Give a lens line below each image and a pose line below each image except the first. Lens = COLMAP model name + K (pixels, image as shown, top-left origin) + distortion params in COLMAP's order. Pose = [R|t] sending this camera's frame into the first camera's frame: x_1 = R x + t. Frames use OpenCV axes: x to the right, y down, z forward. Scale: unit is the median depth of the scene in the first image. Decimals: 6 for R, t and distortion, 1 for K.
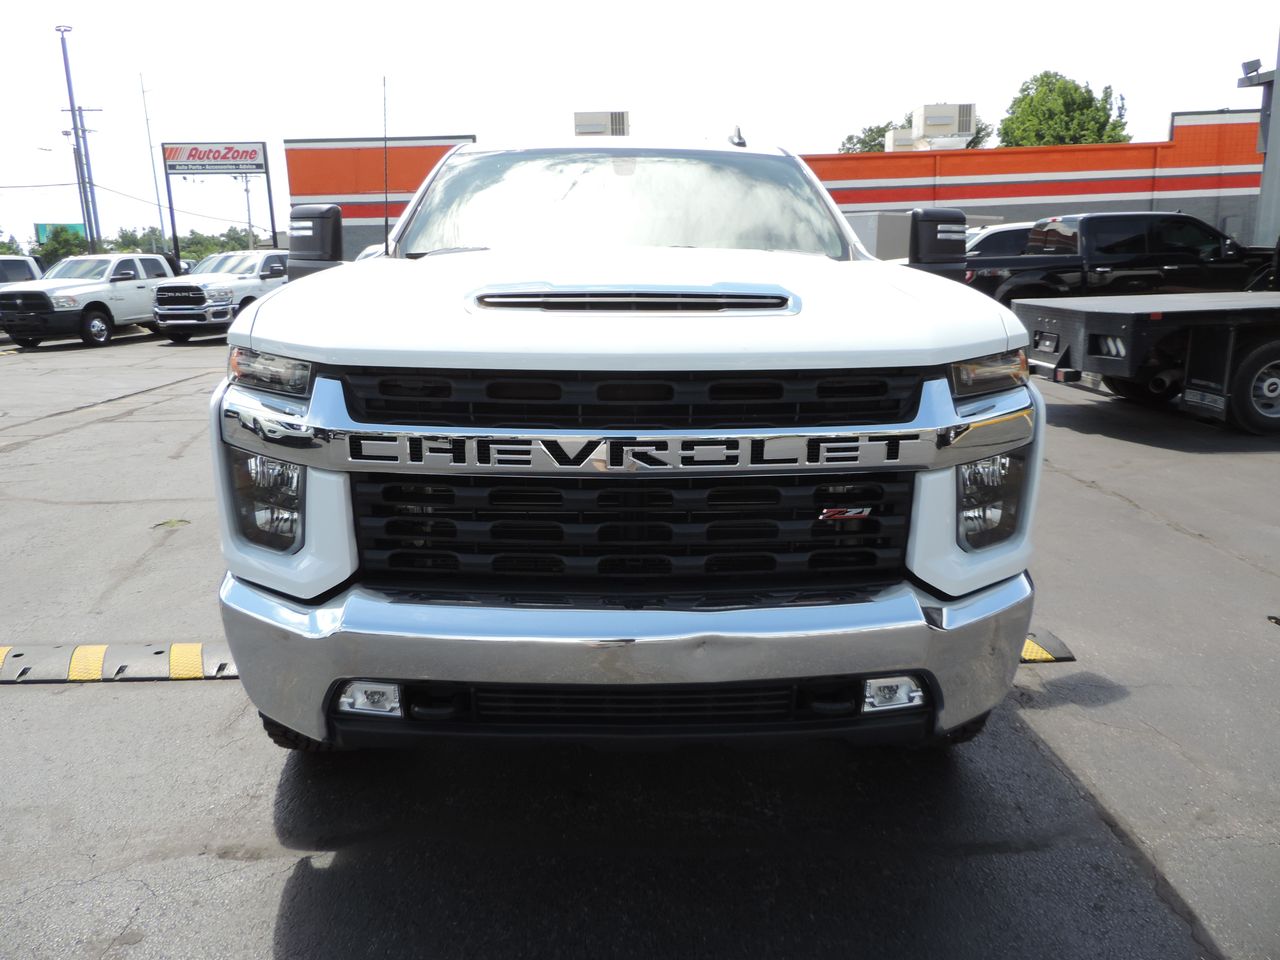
lens RADIAL K [[901.0, 0, 640.0], [0, 901.0, 480.0], [0, 0, 1]] dist [-0.018746, -0.000985]
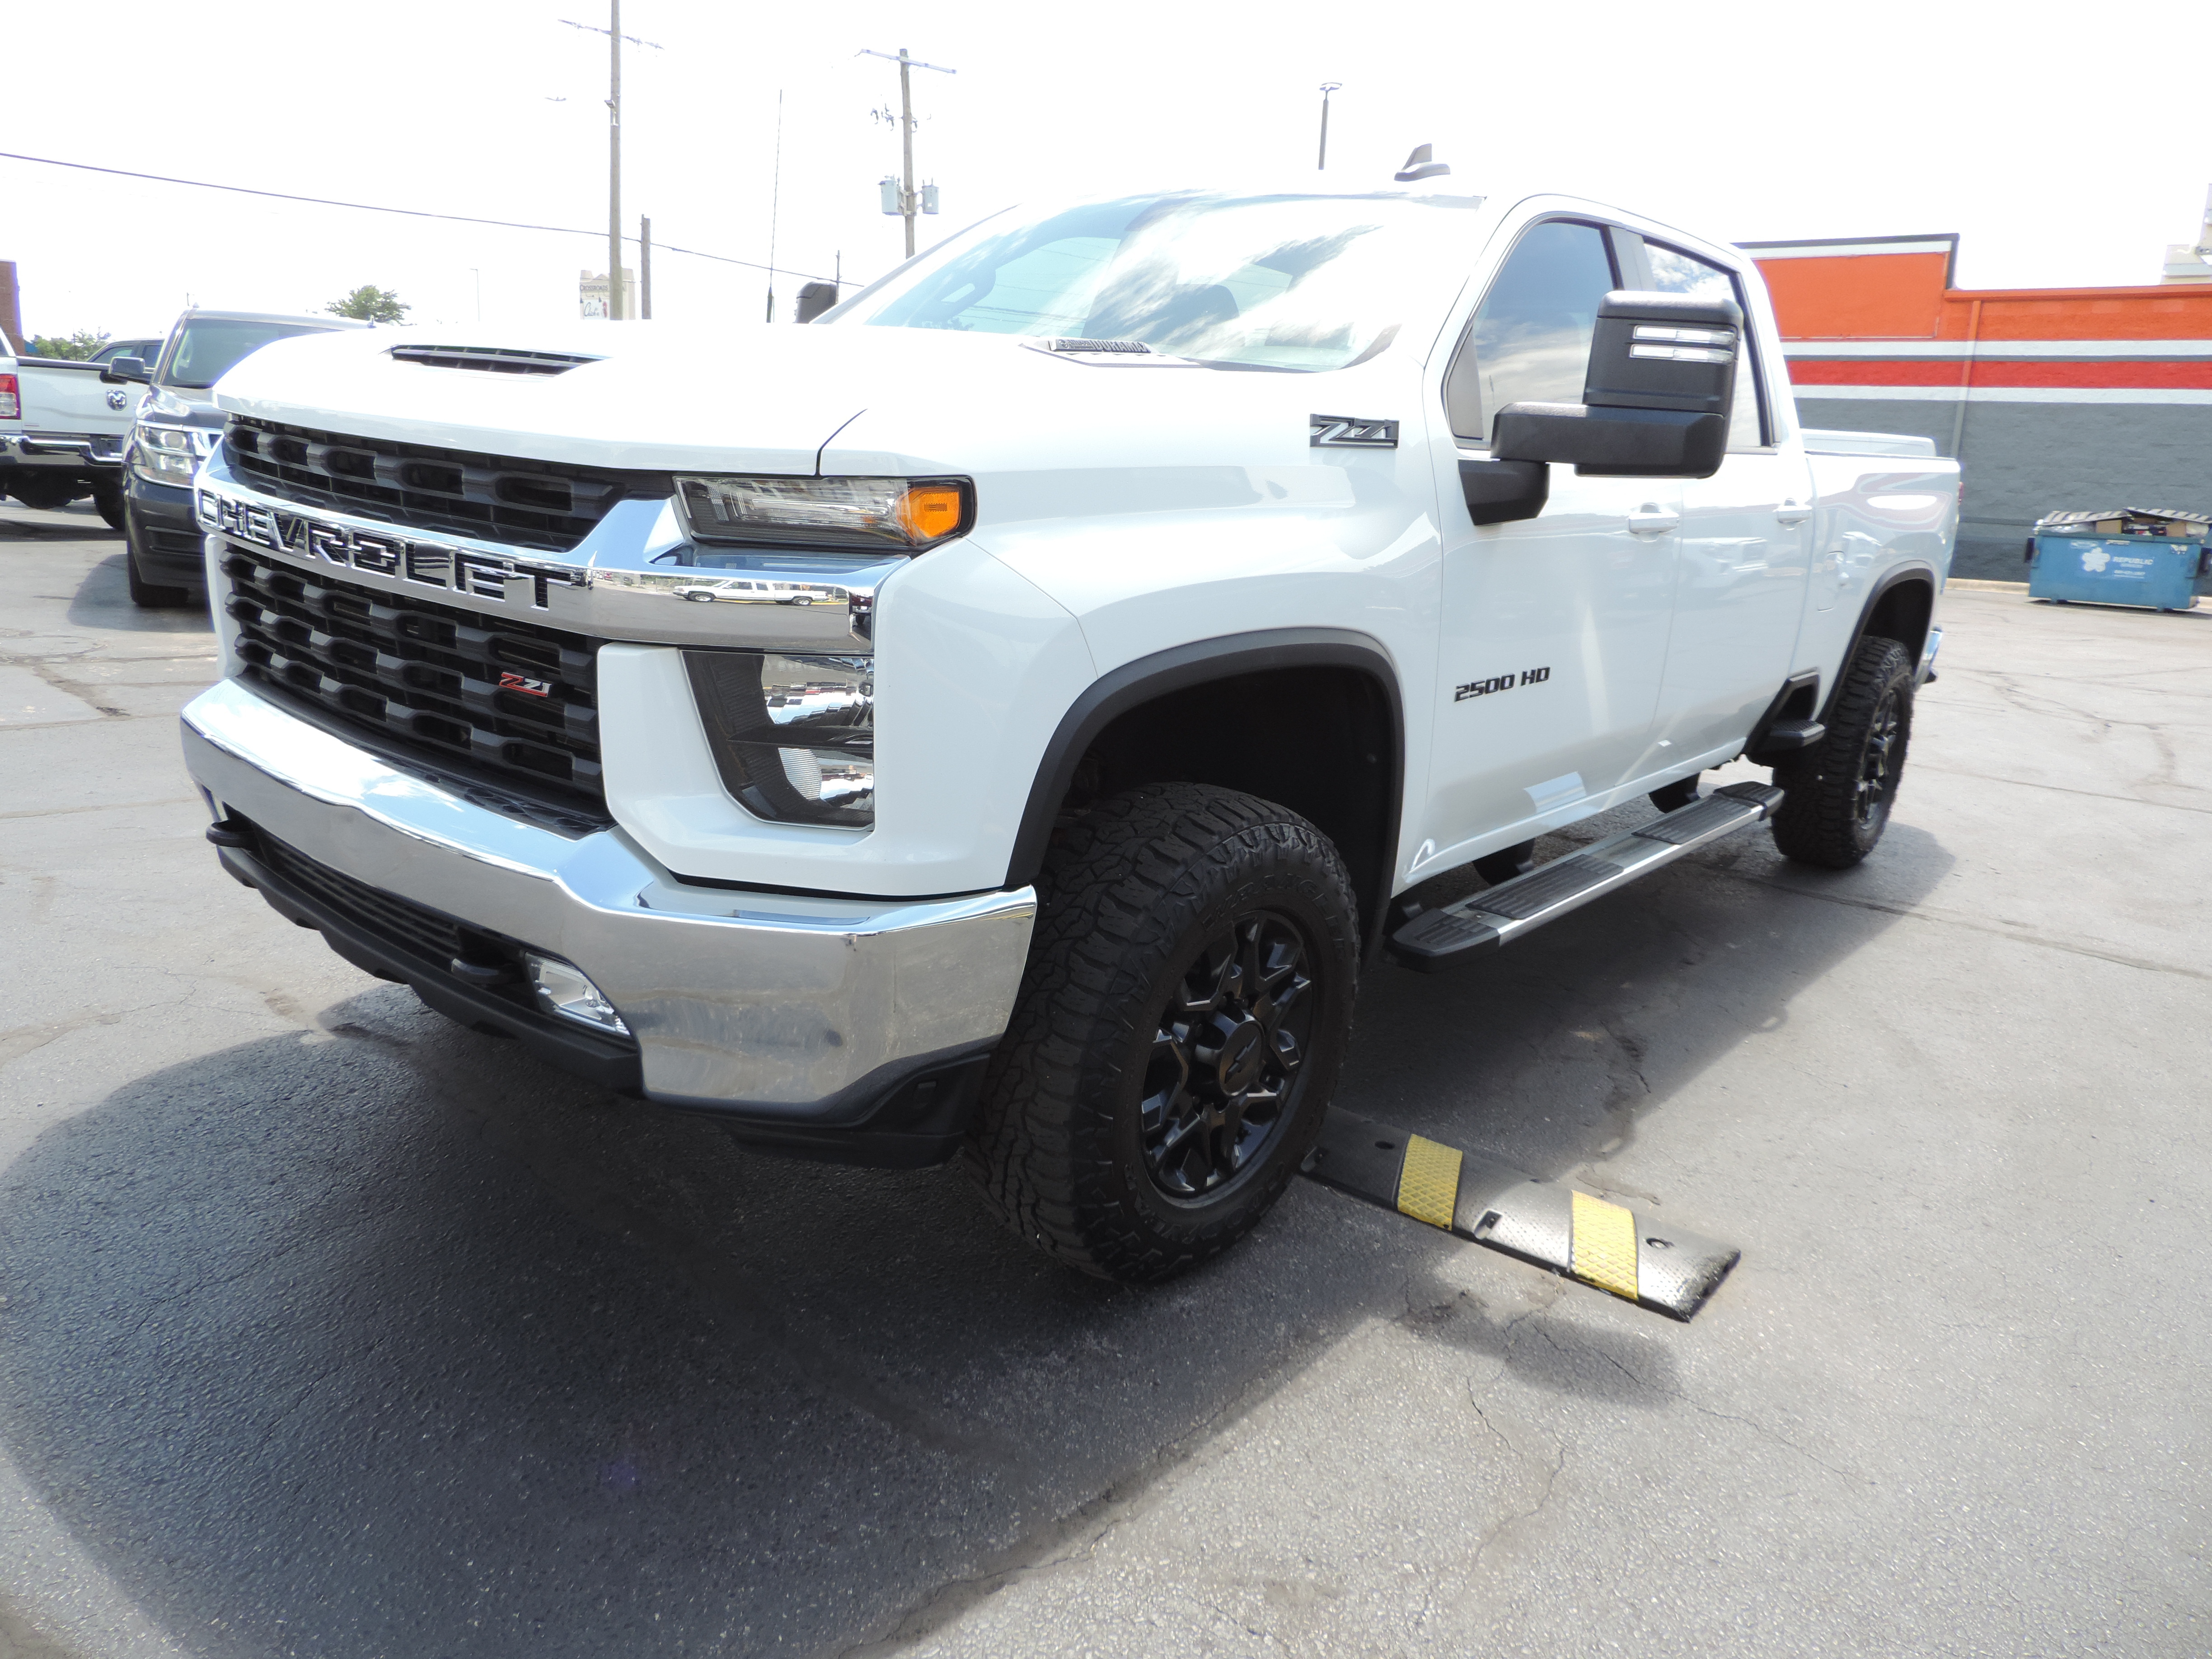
lens RADIAL K [[1557.0, 0, 1106.0], [0, 1557.0, 829.5], [0, 0, 1]] dist [-0.018746, -0.000985]
pose [[0.750652, 0.222891, -0.621965, 1.200315], [-0.230415, 0.970590, 0.069738, -0.034512], [0.619218, 0.090961, 0.779933, 0.373773]]
